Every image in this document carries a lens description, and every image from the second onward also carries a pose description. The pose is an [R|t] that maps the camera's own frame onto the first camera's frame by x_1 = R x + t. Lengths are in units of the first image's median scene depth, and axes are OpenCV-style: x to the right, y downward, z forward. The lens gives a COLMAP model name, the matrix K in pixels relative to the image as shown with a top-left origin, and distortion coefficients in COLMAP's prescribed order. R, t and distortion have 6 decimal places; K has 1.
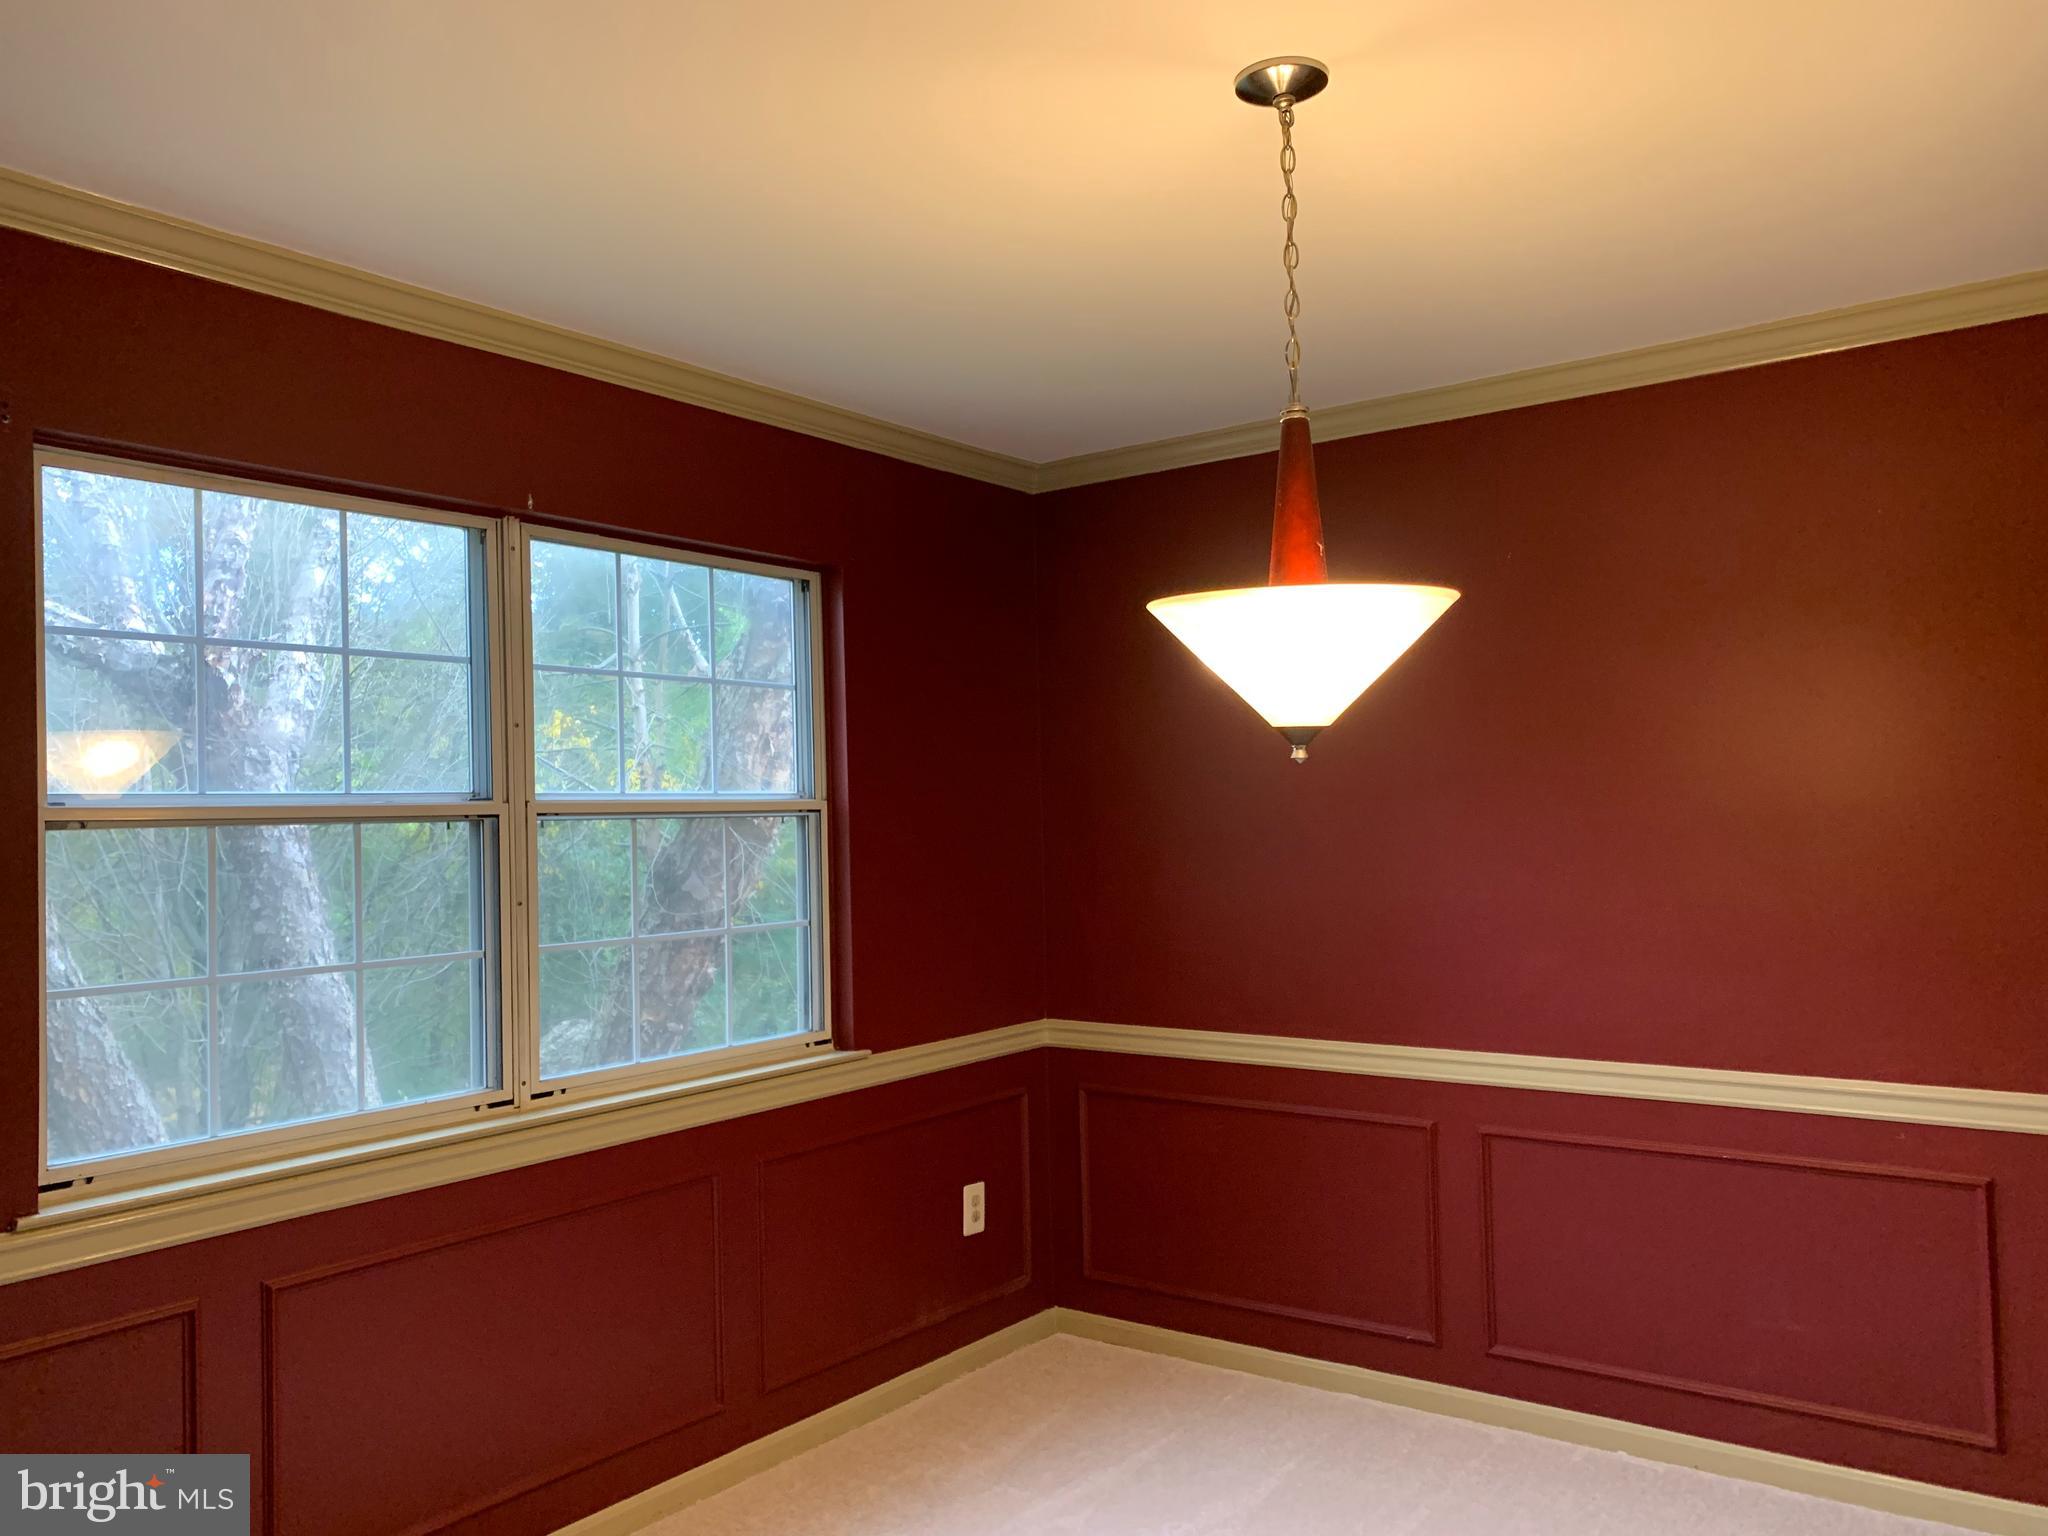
lens RADIAL K [[1557.8, 0, 1024.4], [0, 1557.8, 771.3], [0, 0, 1]] dist [0.044524, -0.014461]
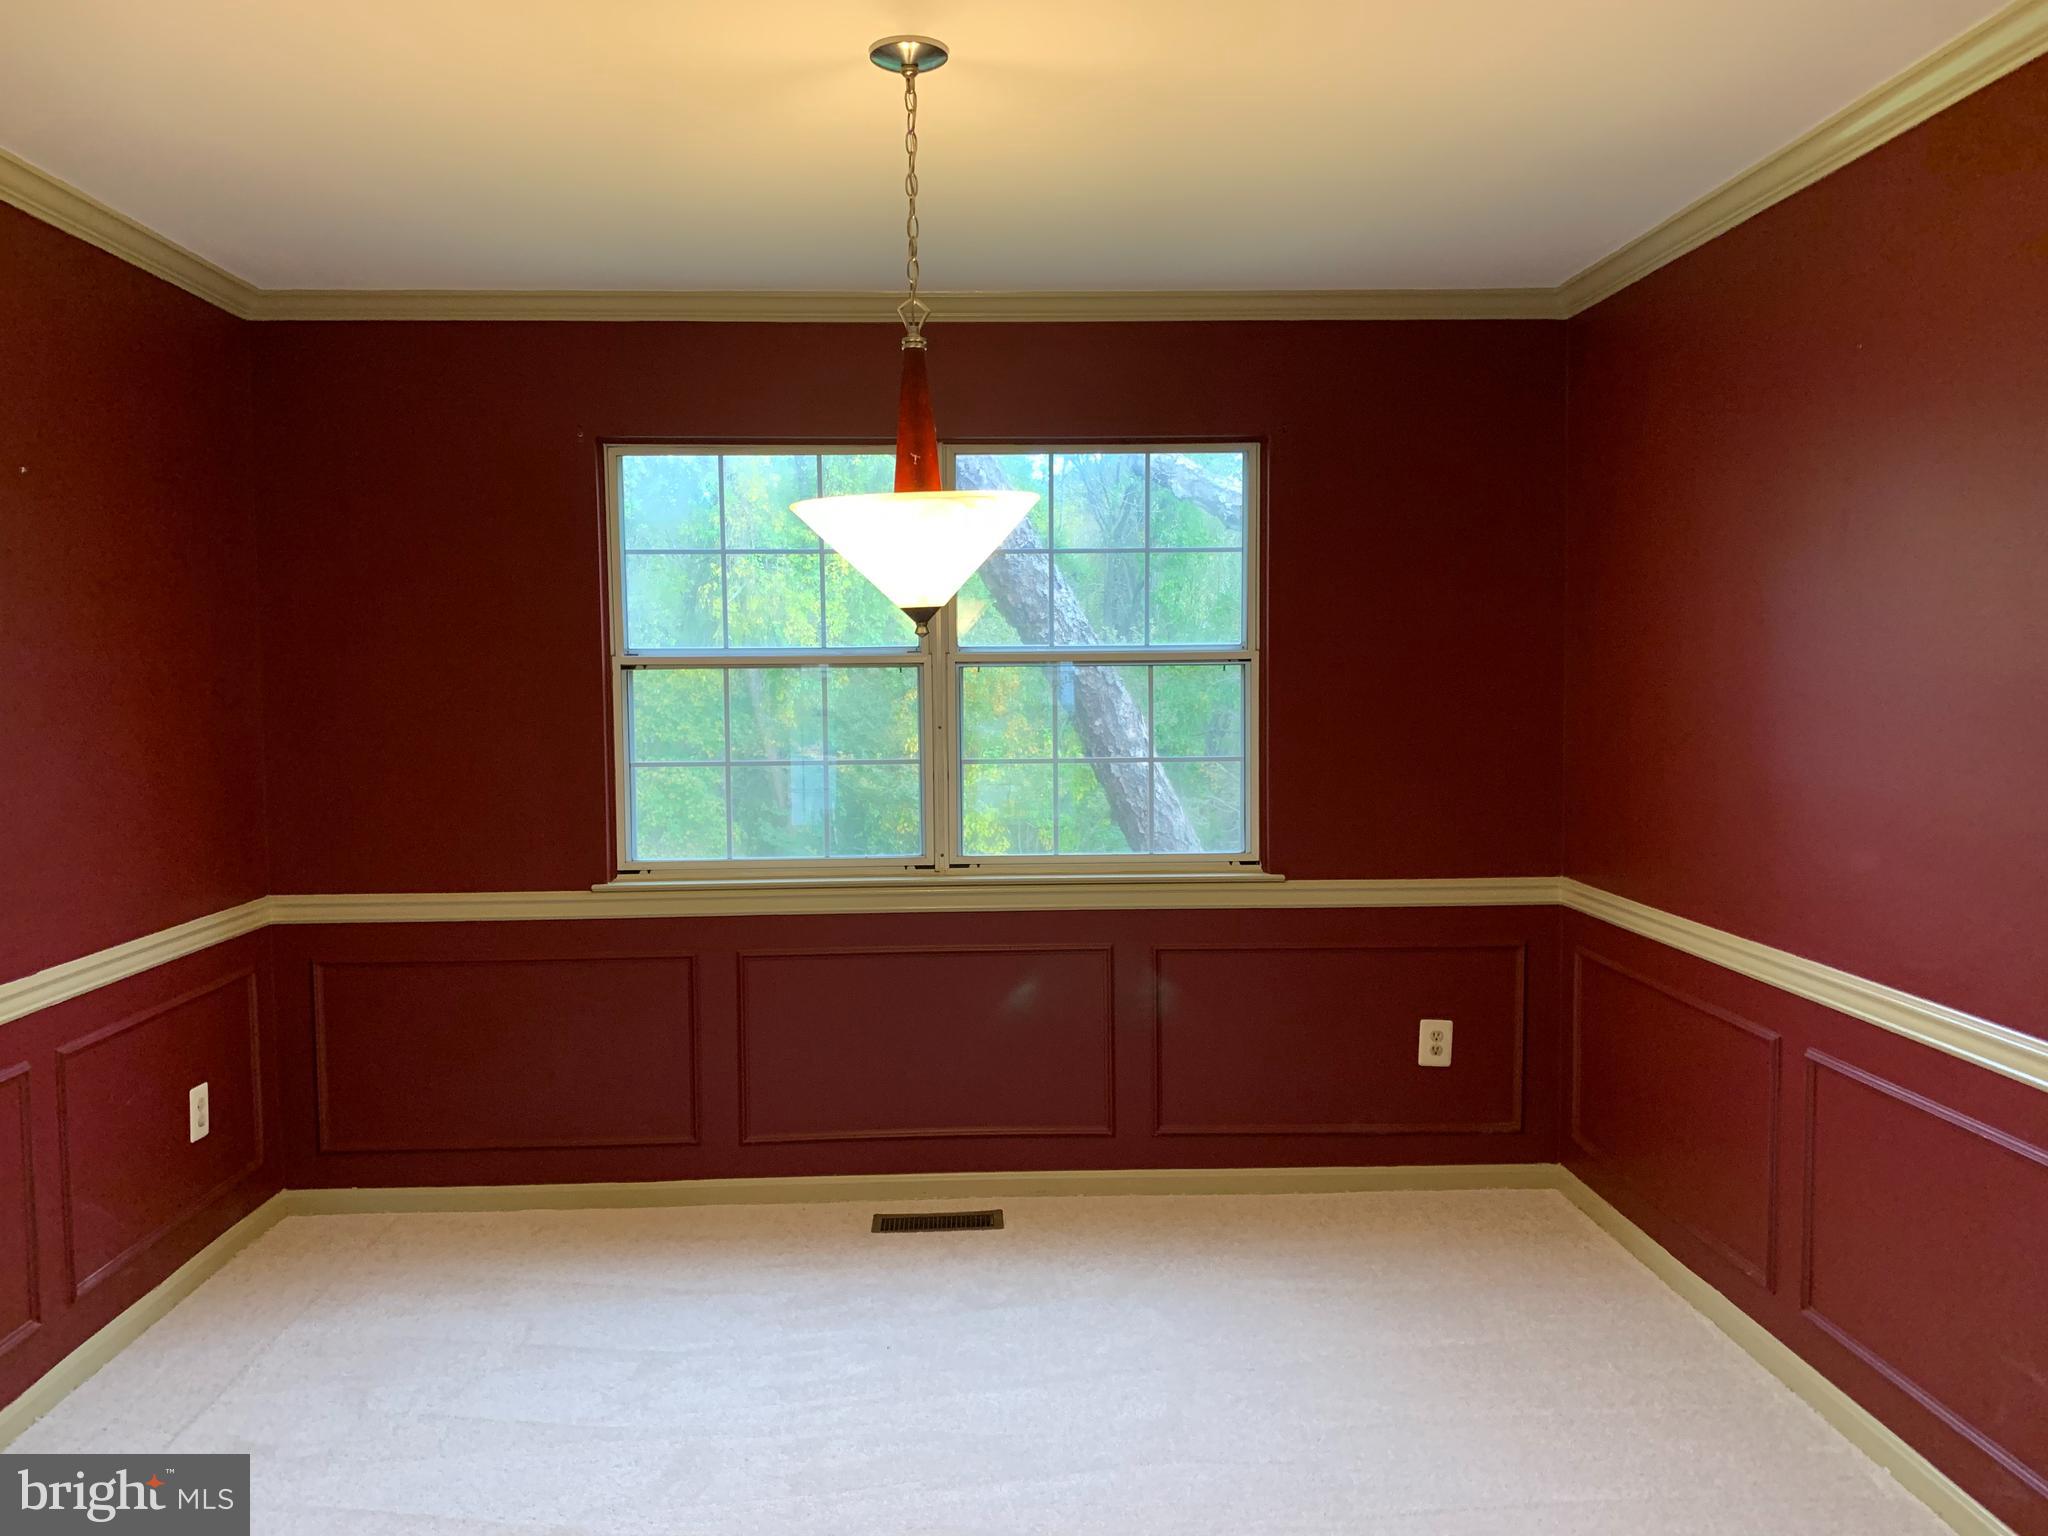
lens RADIAL K [[1557.8, 0, 1022.1], [0, 1557.8, 765.4], [0, 0, 1]] dist [0.044524, -0.014461]
pose [[0.629435, 0.063346, -0.774467, 0.640212], [0.019089, 0.995110, 0.096907, -0.010426], [0.776818, -0.075780, 0.625148, 0.164148]]
